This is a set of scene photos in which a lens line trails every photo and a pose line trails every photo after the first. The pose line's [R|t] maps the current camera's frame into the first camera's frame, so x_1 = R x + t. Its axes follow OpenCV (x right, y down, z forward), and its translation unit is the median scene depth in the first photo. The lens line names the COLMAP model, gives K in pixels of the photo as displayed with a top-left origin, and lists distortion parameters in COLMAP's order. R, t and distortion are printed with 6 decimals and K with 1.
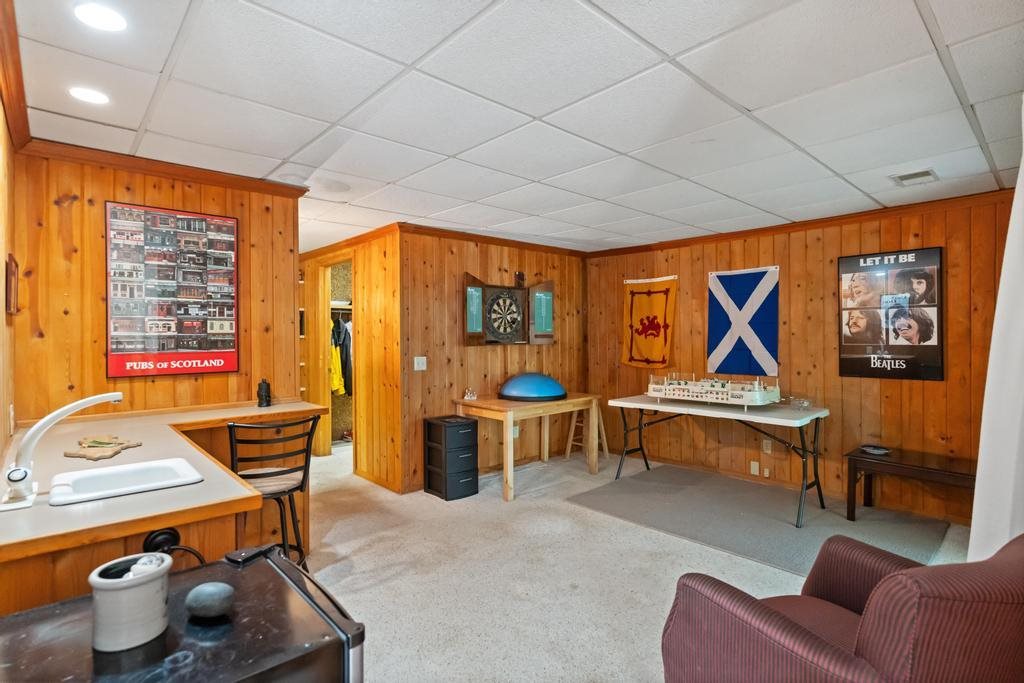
lens RADIAL K [[507.5, 0, 507.5], [0, 507.5, 335.3], [0, 0, 1]] dist [0.001011, 0.000246]
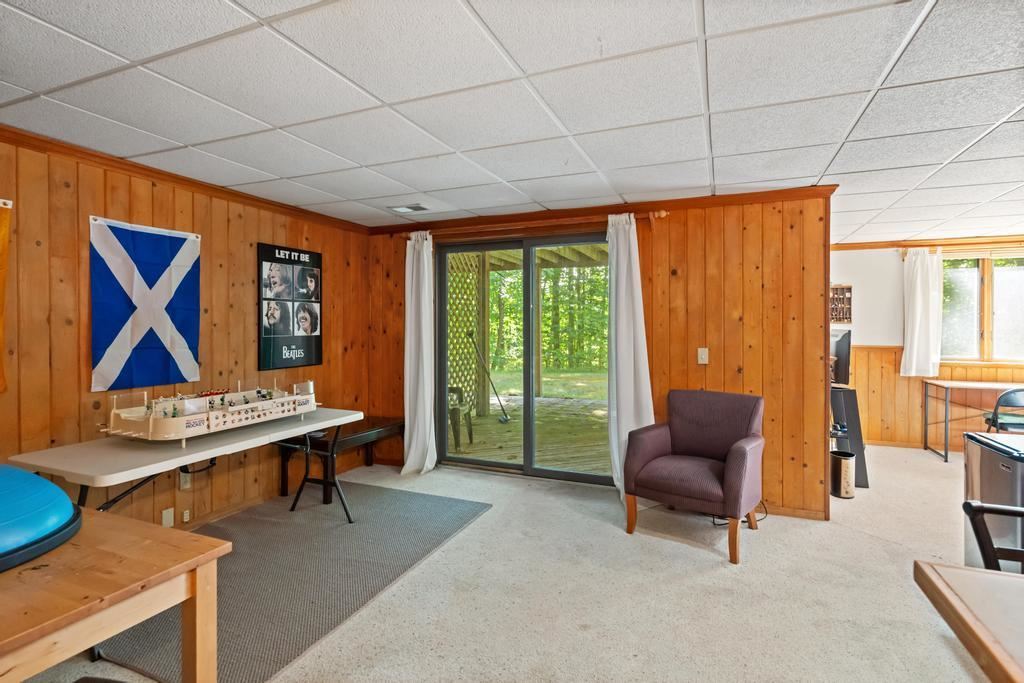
lens RADIAL K [[517.9, 0, 510.2], [0, 517.9, 323.5], [0, 0, 1]] dist [0.002163, 0.000561]
pose [[-0.428083, 0.010133, 0.903683, -0.372747], [0.001722, 0.999944, -0.010396, 0.004445], [-0.903738, -0.002894, -0.428077, 0.933226]]
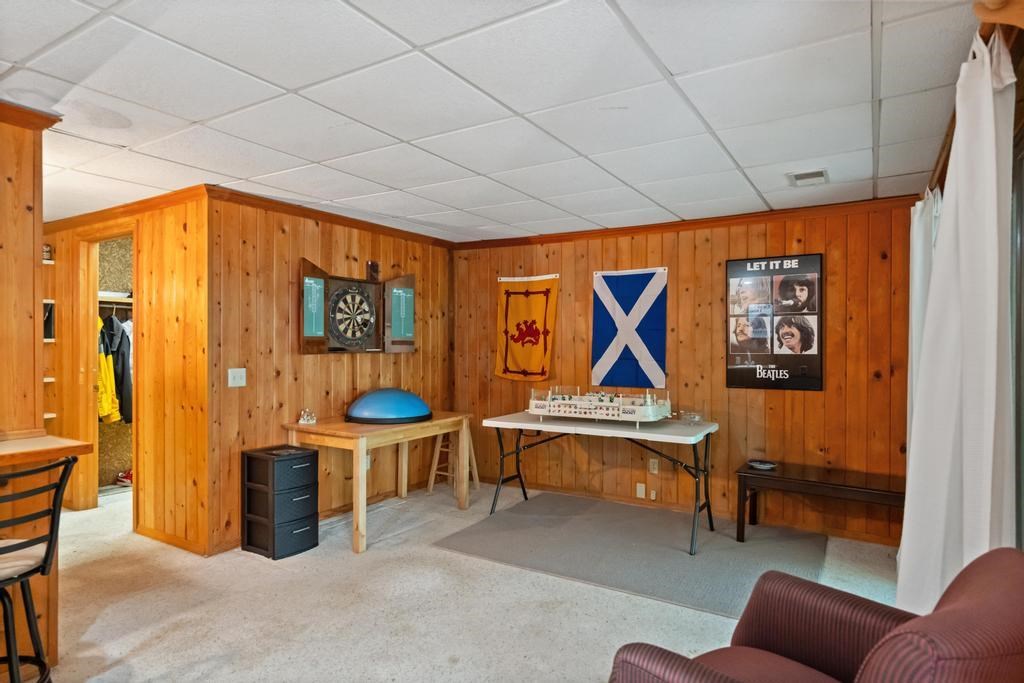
lens RADIAL K [[585.4, 0, 512.1], [0, 585.4, 344.6], [0, 0, 1]] dist [0.000647, 0.000334]
pose [[0.961302, 0.007642, 0.275392, -0.022055], [-0.007903, 0.999969, -0.000161, 0.004591], [-0.275385, -0.002022, 0.961332, 0.067929]]
